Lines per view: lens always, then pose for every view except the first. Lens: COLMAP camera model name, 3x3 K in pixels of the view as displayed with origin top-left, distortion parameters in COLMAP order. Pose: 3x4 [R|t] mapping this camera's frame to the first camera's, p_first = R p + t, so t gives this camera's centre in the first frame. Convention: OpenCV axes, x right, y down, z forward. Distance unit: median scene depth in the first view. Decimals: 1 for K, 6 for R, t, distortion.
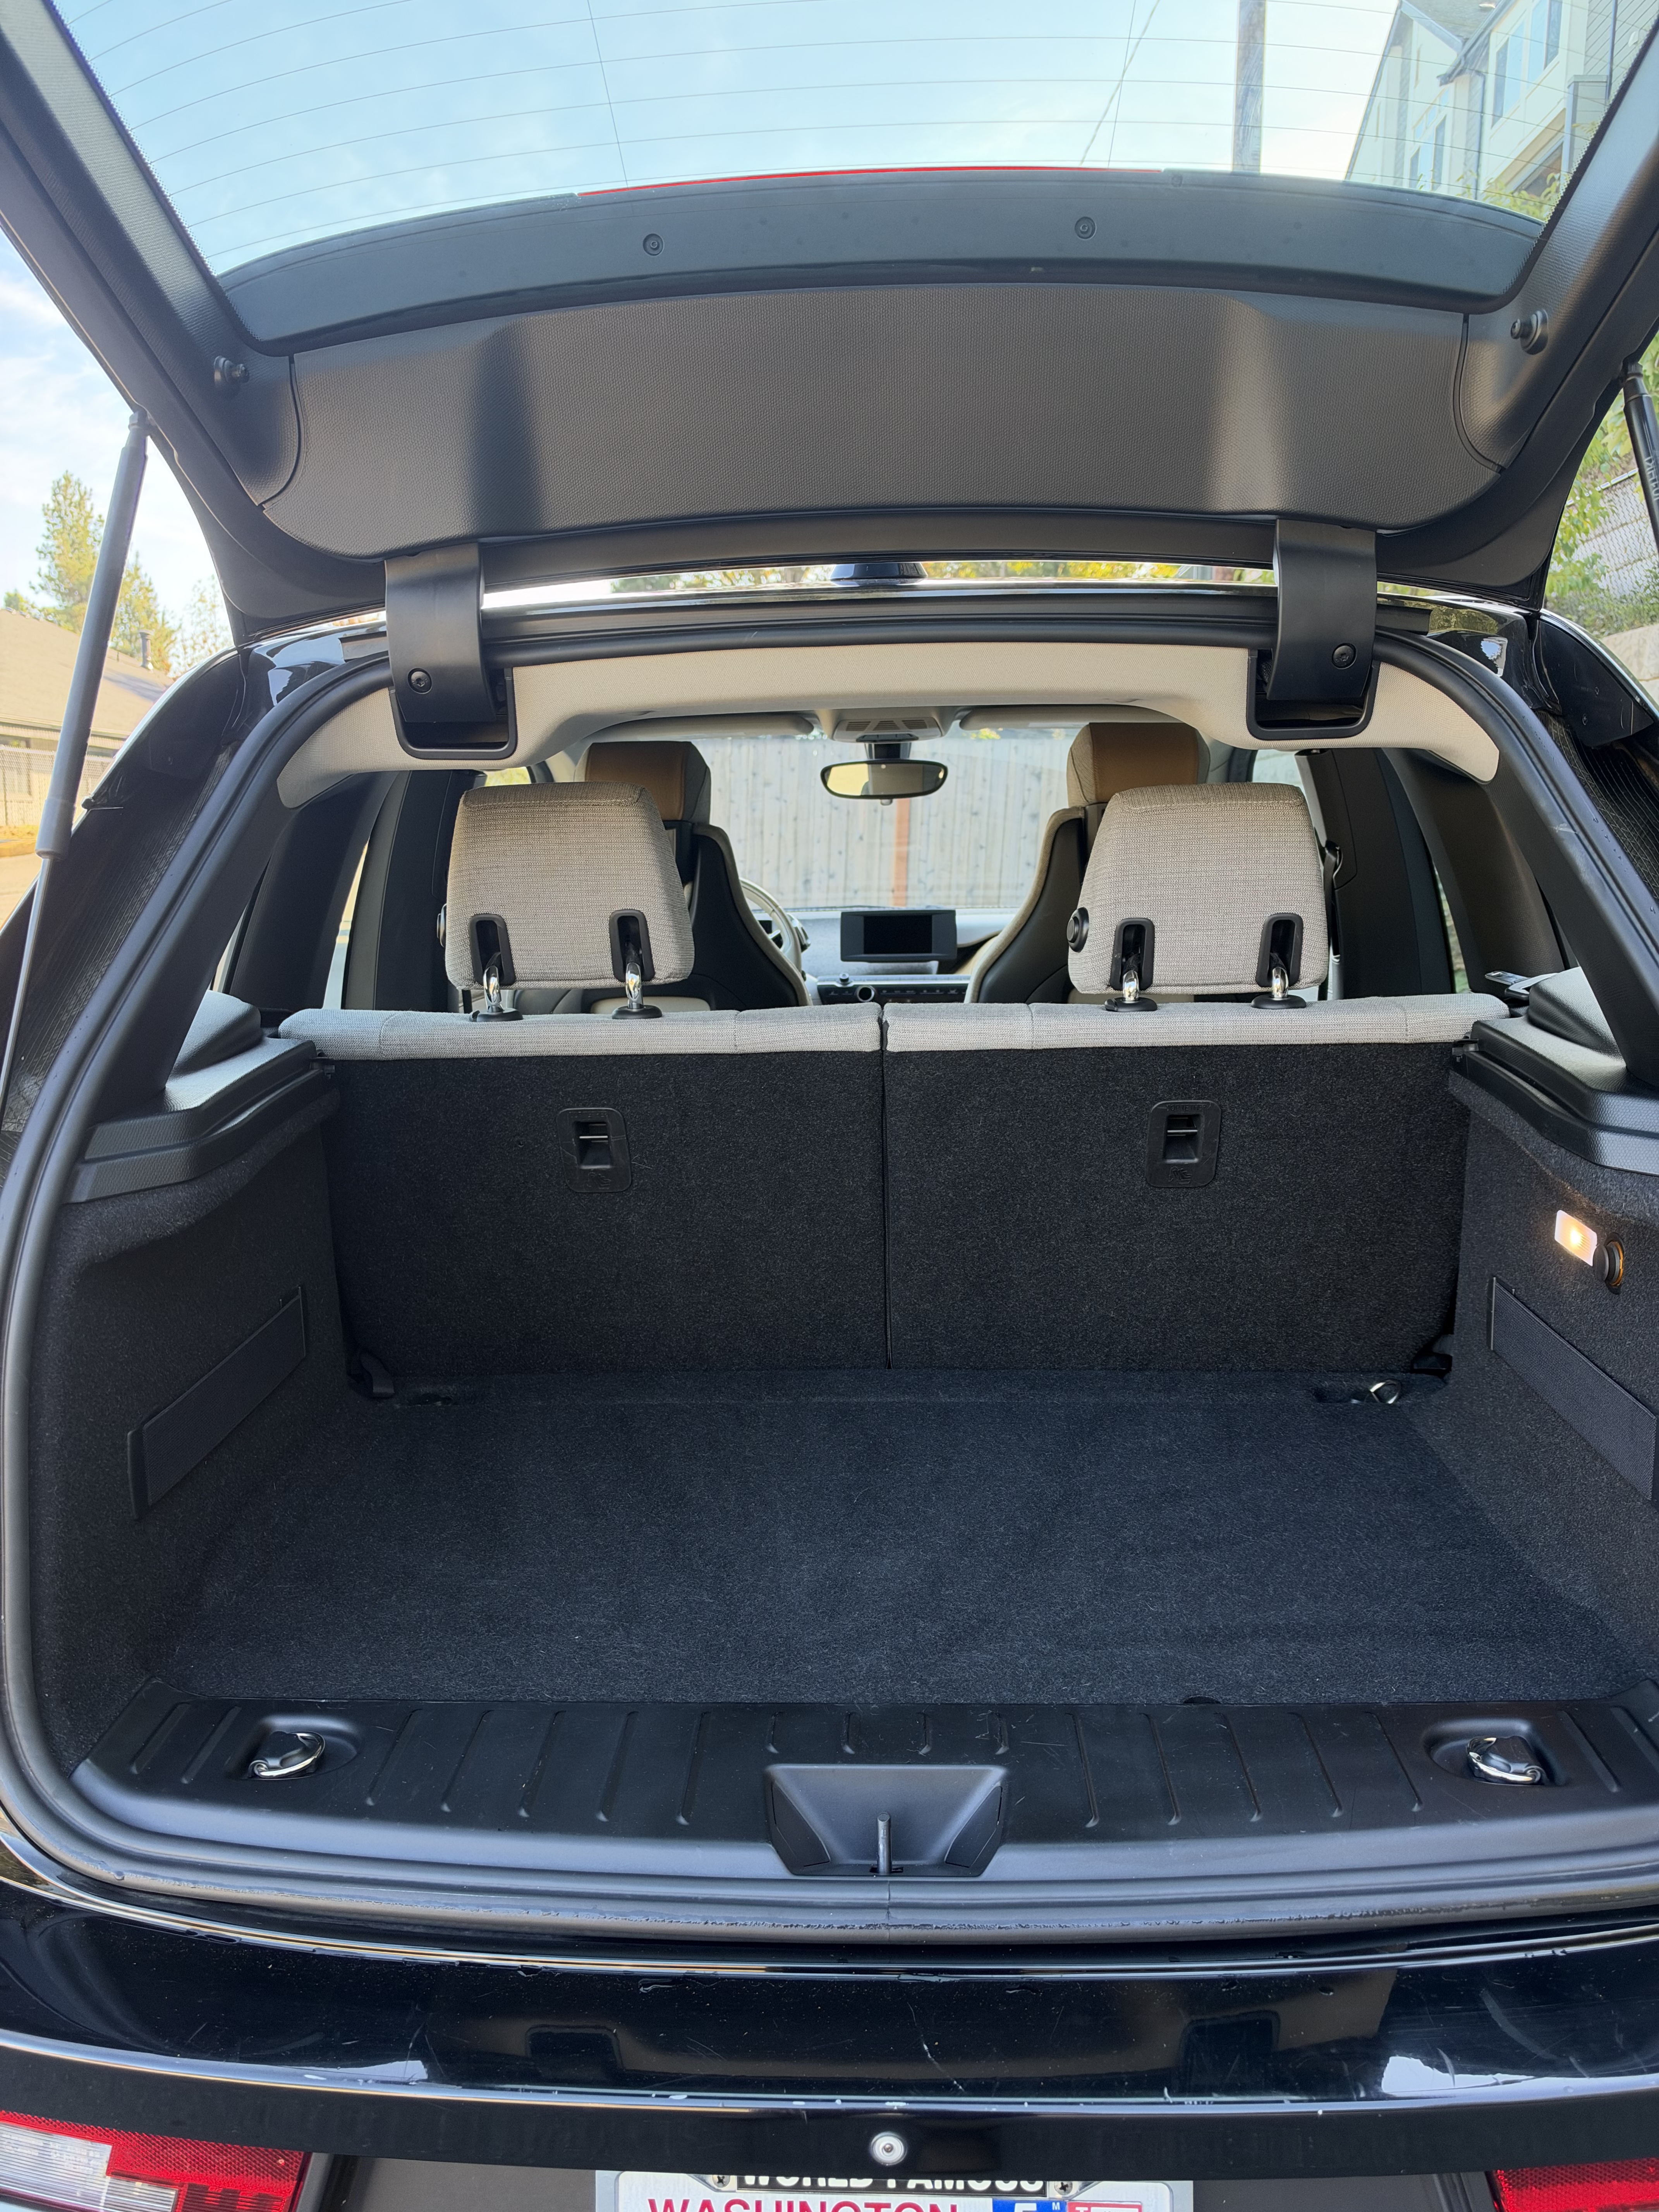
lens RADIAL K [[1547.2, 0, 827.2], [0, 1547.2, 1110.3], [0, 0, 1]] dist [-0.003305, -0.000062]
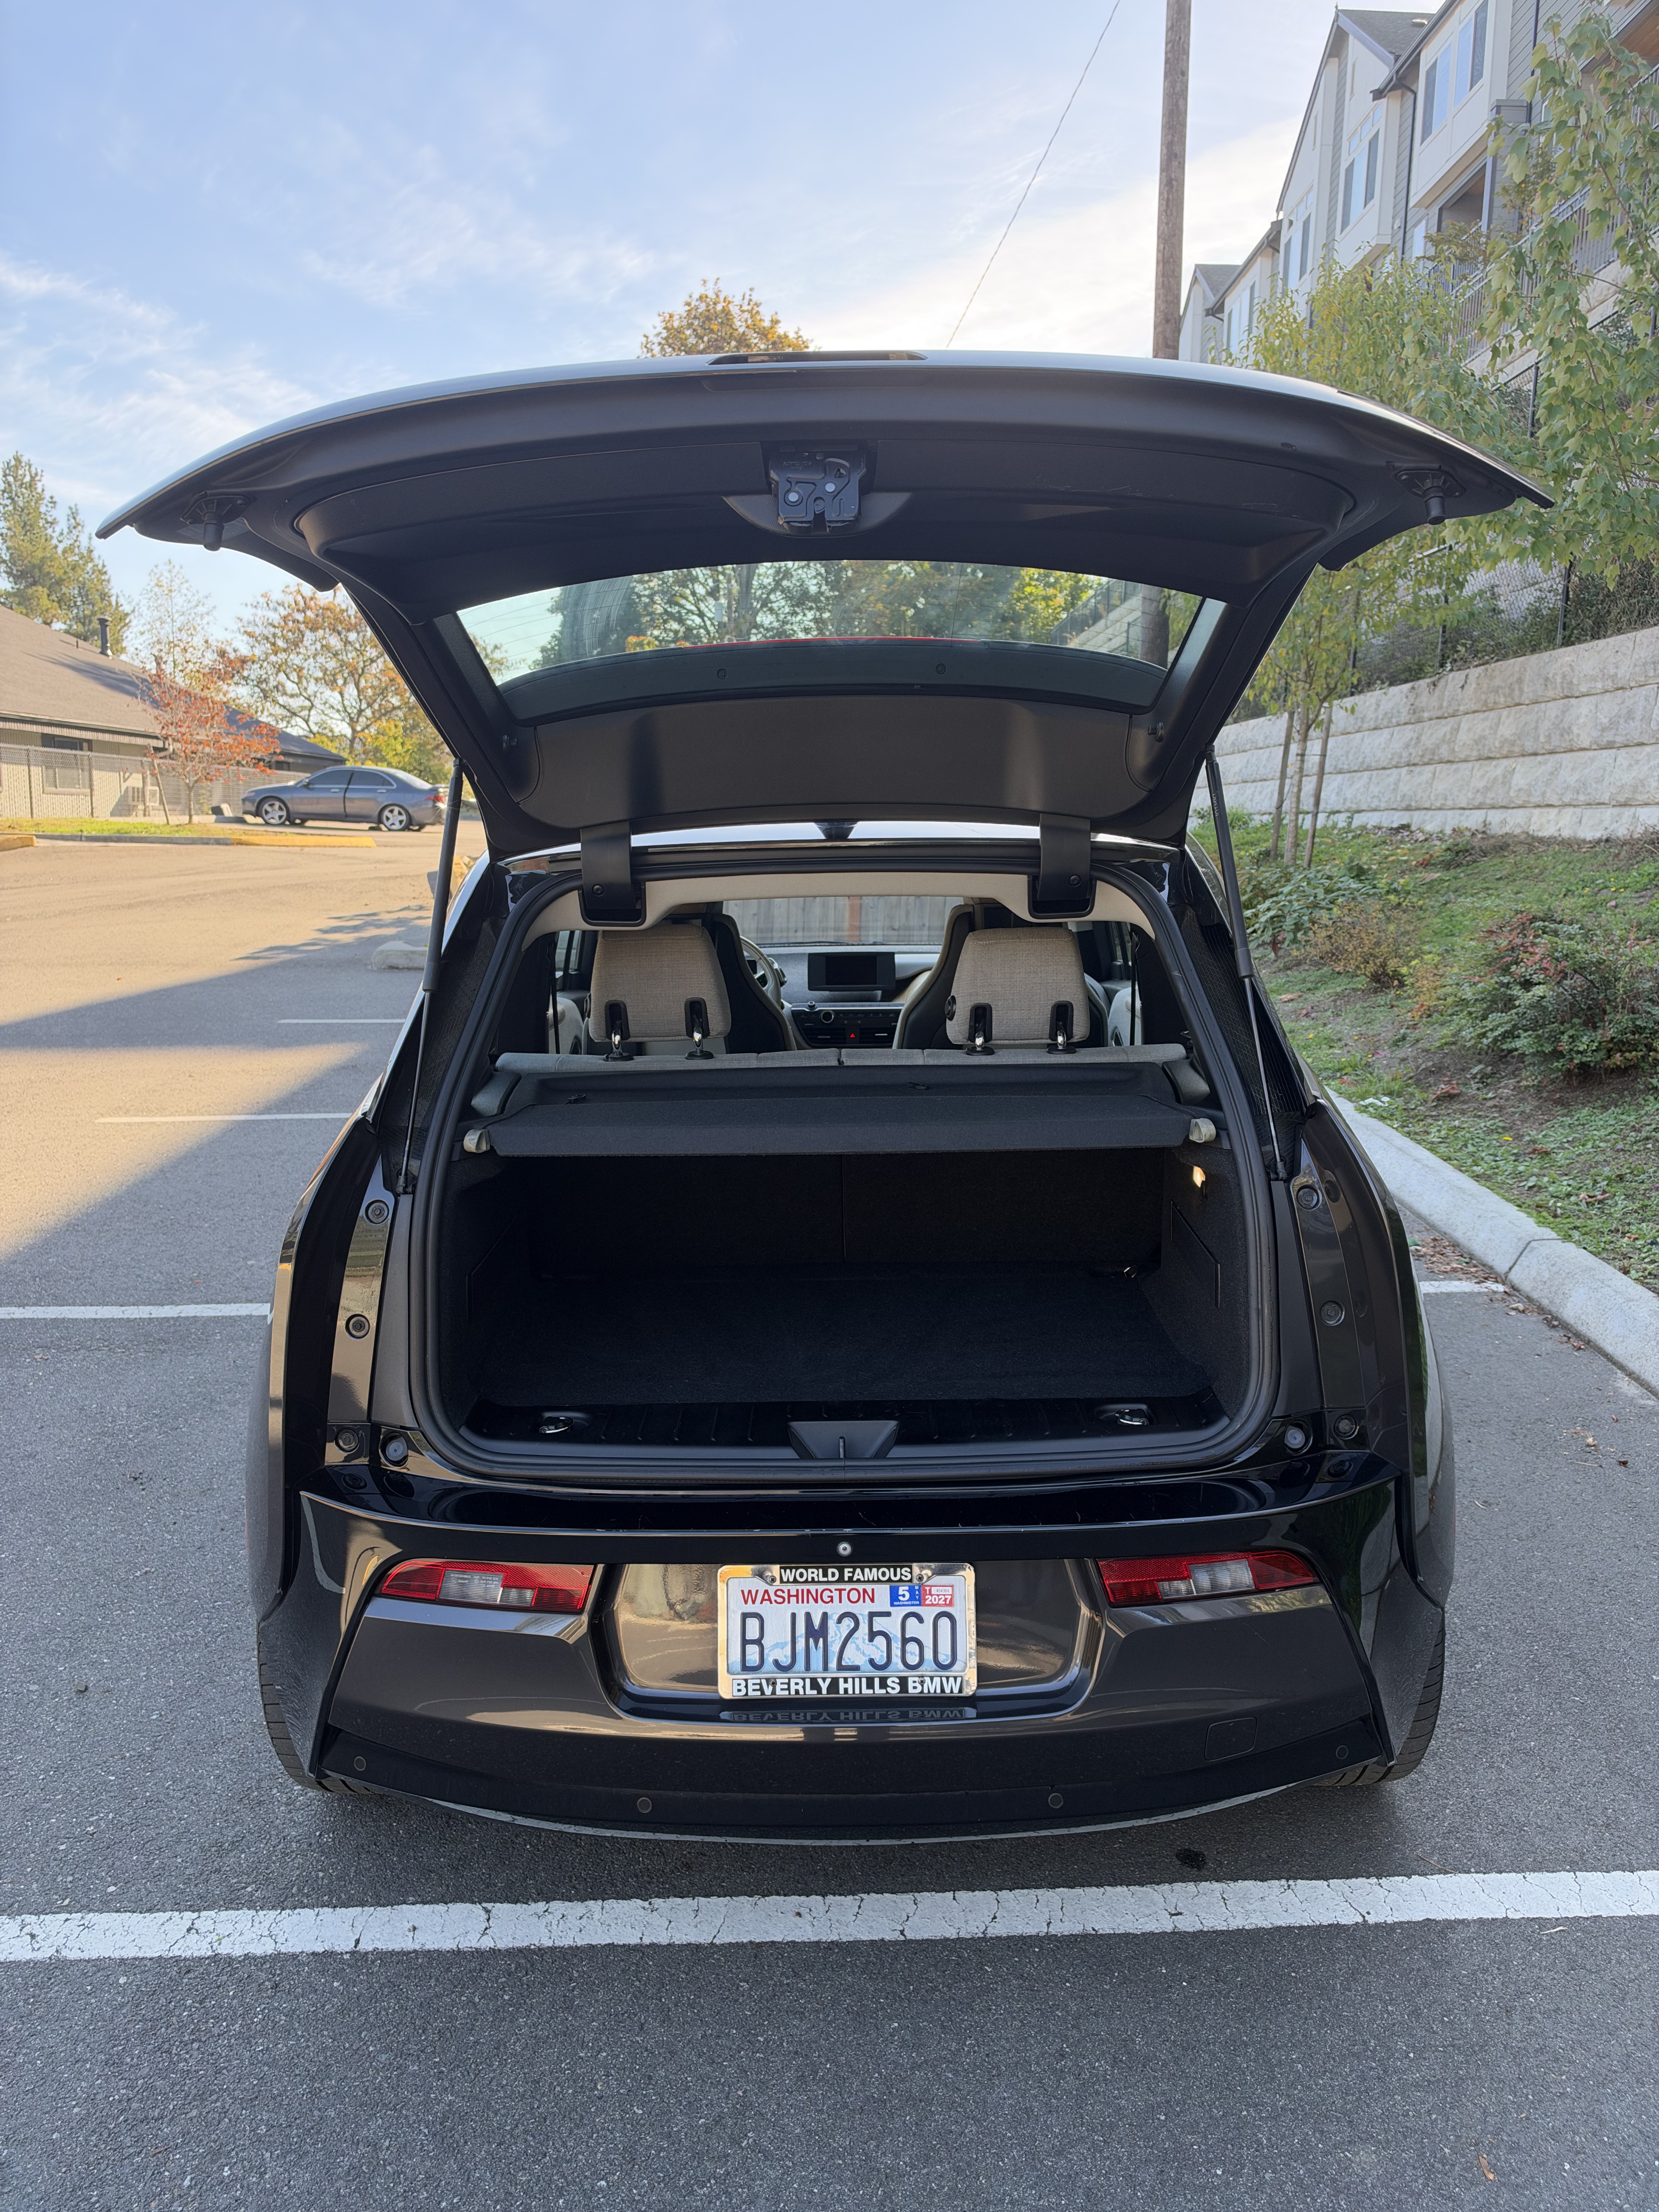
lens RADIAL K [[1547.2, 0, 830.4], [0, 1547.2, 1105.0], [0, 0, 1]] dist [-0.003305, -0.000062]
pose [[0.999548, -0.004772, 0.029686, -0.027864], [0.004495, 0.999946, 0.009384, -0.023614], [-0.029729, -0.009246, 0.999515, -0.768939]]
